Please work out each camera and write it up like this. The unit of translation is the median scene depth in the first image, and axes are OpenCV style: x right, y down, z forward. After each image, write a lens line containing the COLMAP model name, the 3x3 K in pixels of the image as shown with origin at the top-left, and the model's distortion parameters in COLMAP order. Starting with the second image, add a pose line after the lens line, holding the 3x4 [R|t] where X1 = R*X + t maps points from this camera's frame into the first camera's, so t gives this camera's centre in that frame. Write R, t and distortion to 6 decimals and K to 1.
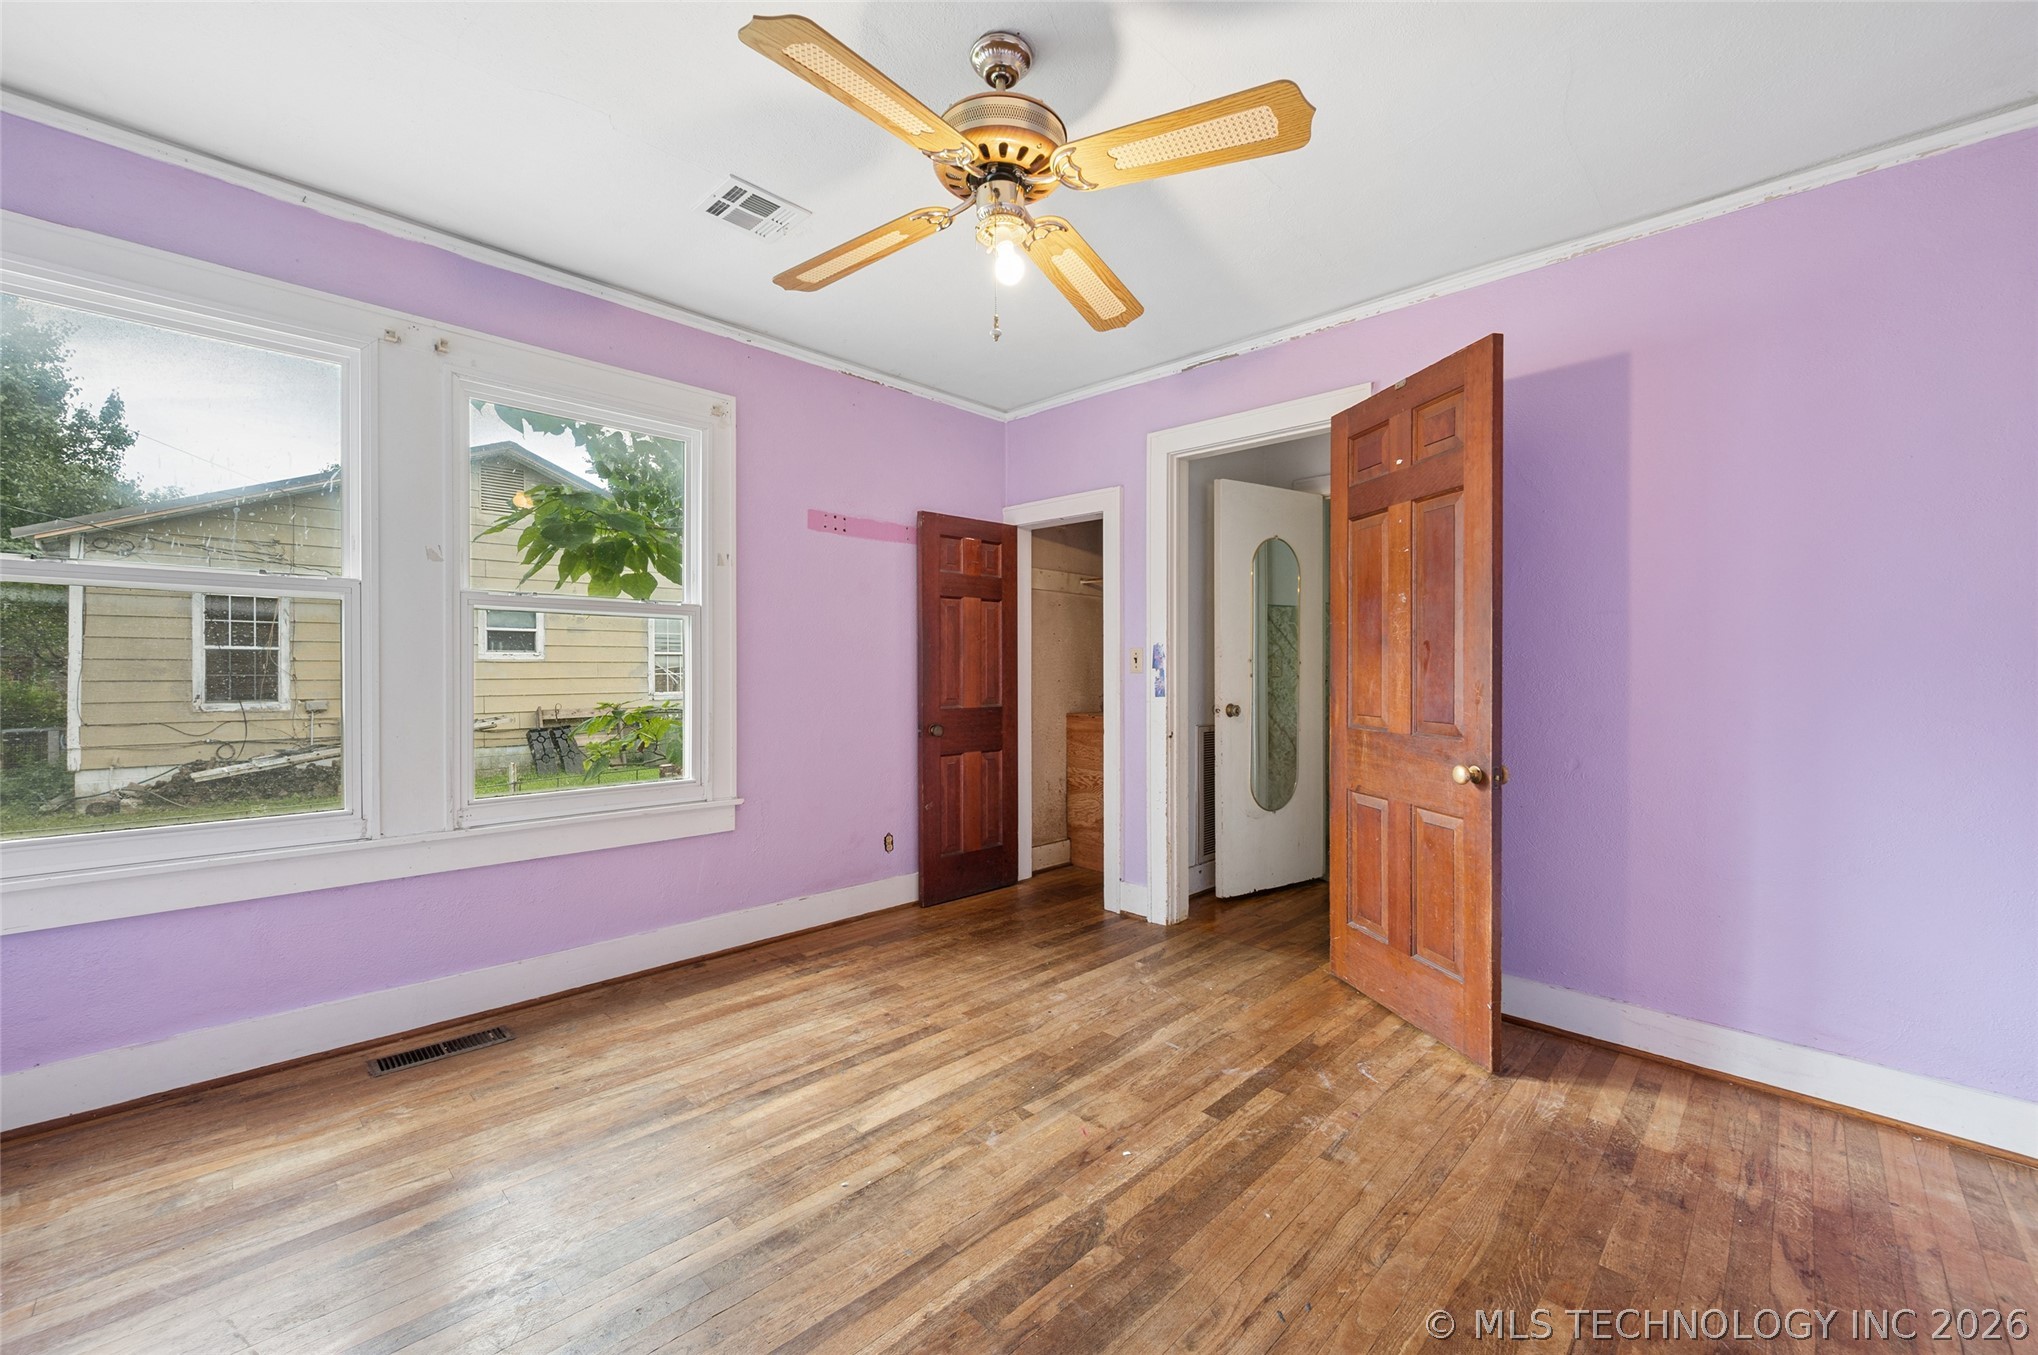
lens RADIAL K [[825.0, 0, 1019.0], [0, 825.0, 677.5], [0, 0, 1]] dist [0.000726, 0.000021]
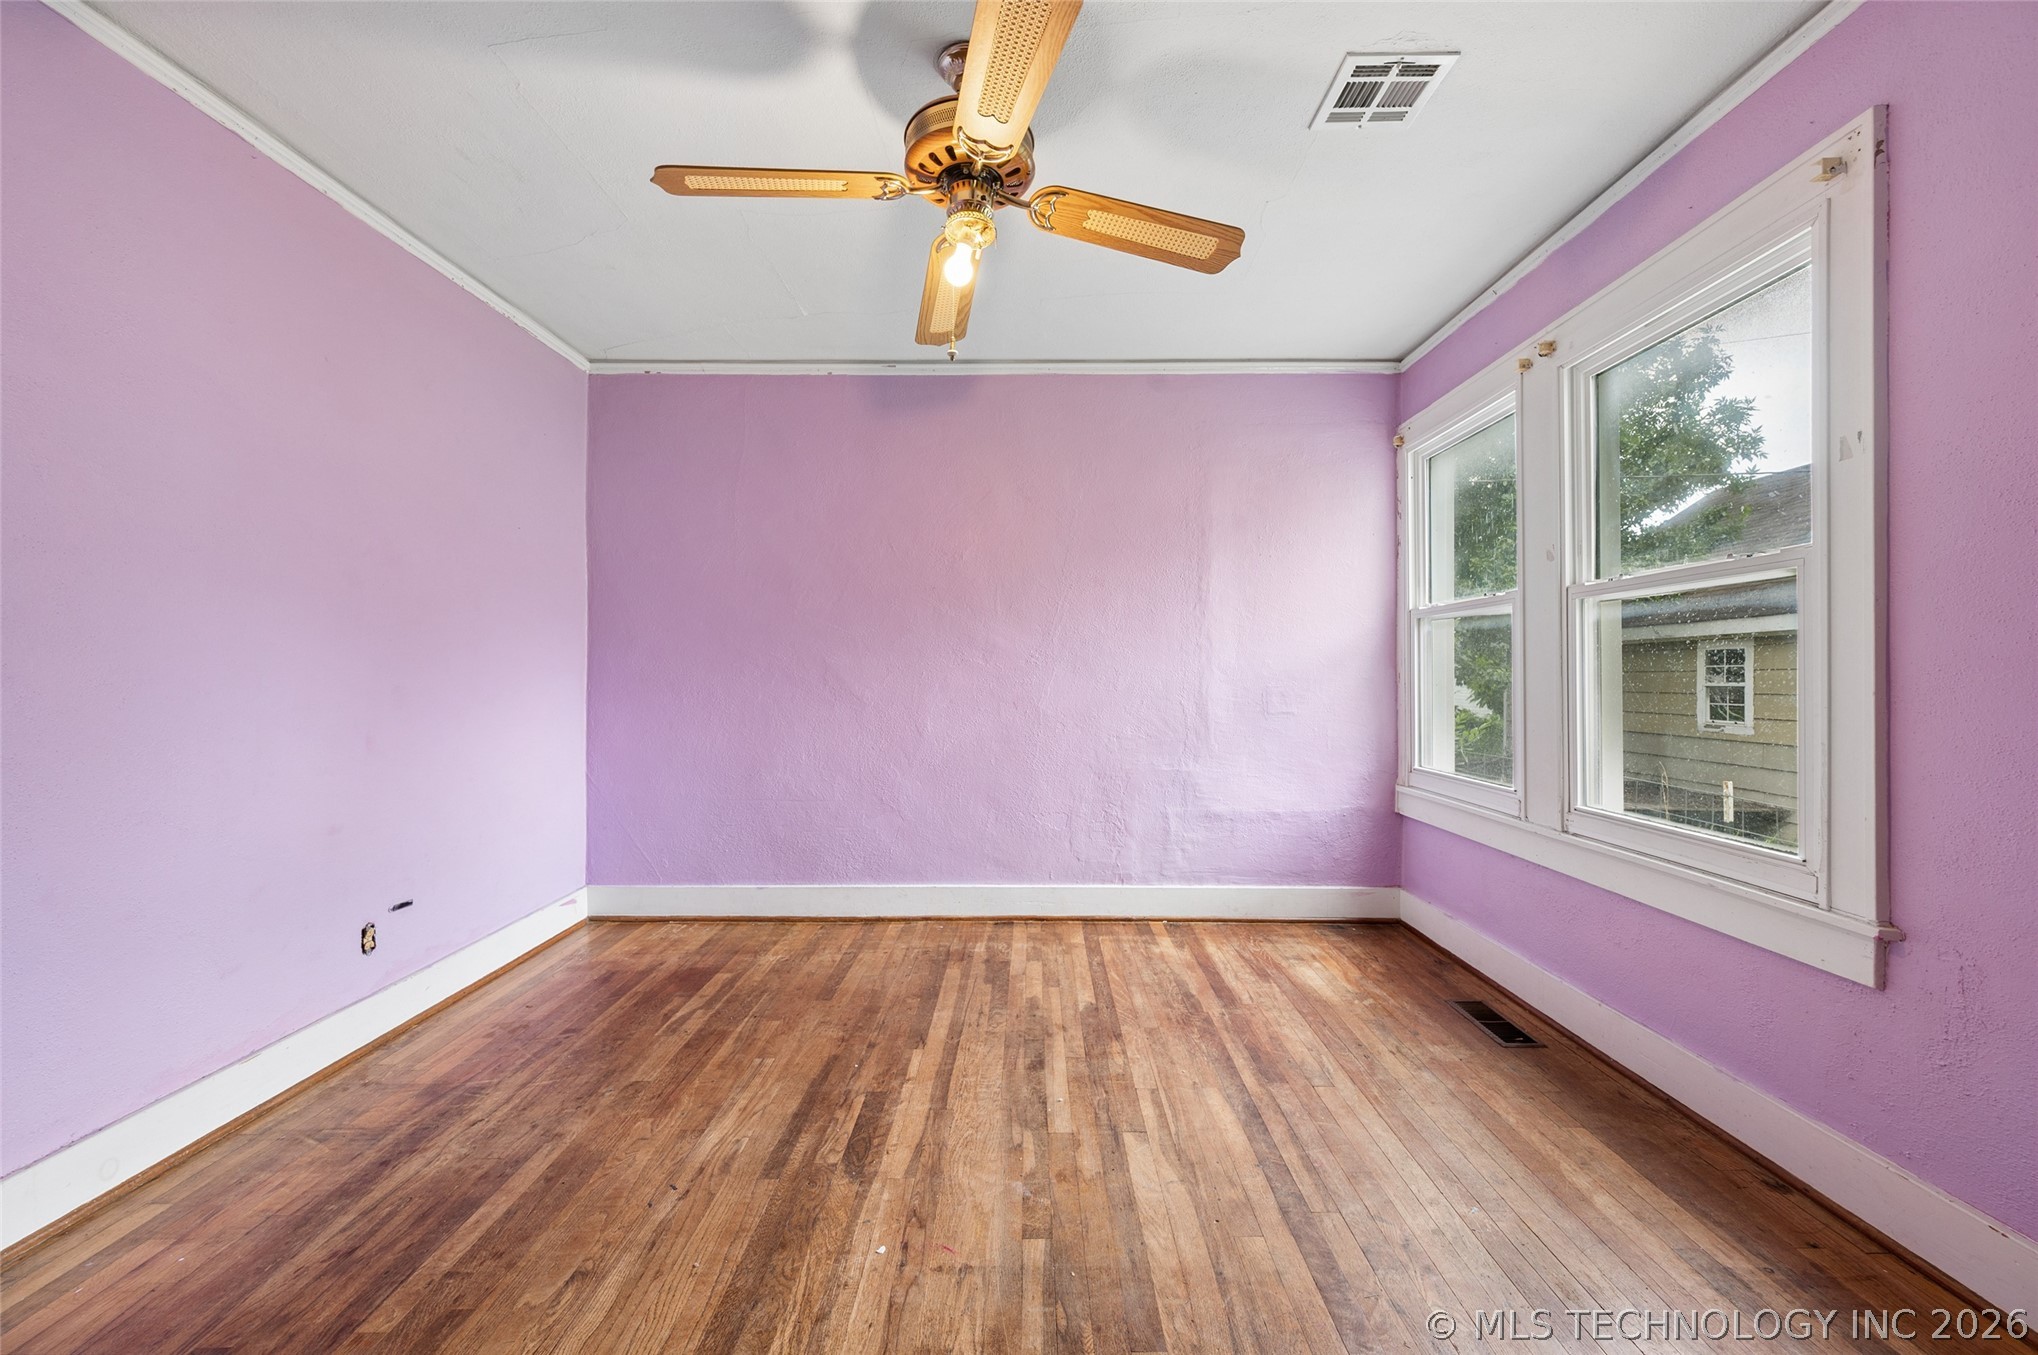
lens RADIAL K [[806.9, 0, 1025.1], [0, 806.9, 662.5], [0, 0, 1]] dist [-0.001192, -0.000041]
pose [[-0.718711, -0.014967, -0.695148, 0.551538], [-0.009613, 0.999887, -0.011589, 0.003773], [0.695243, -0.001647, -0.718773, 1.559949]]
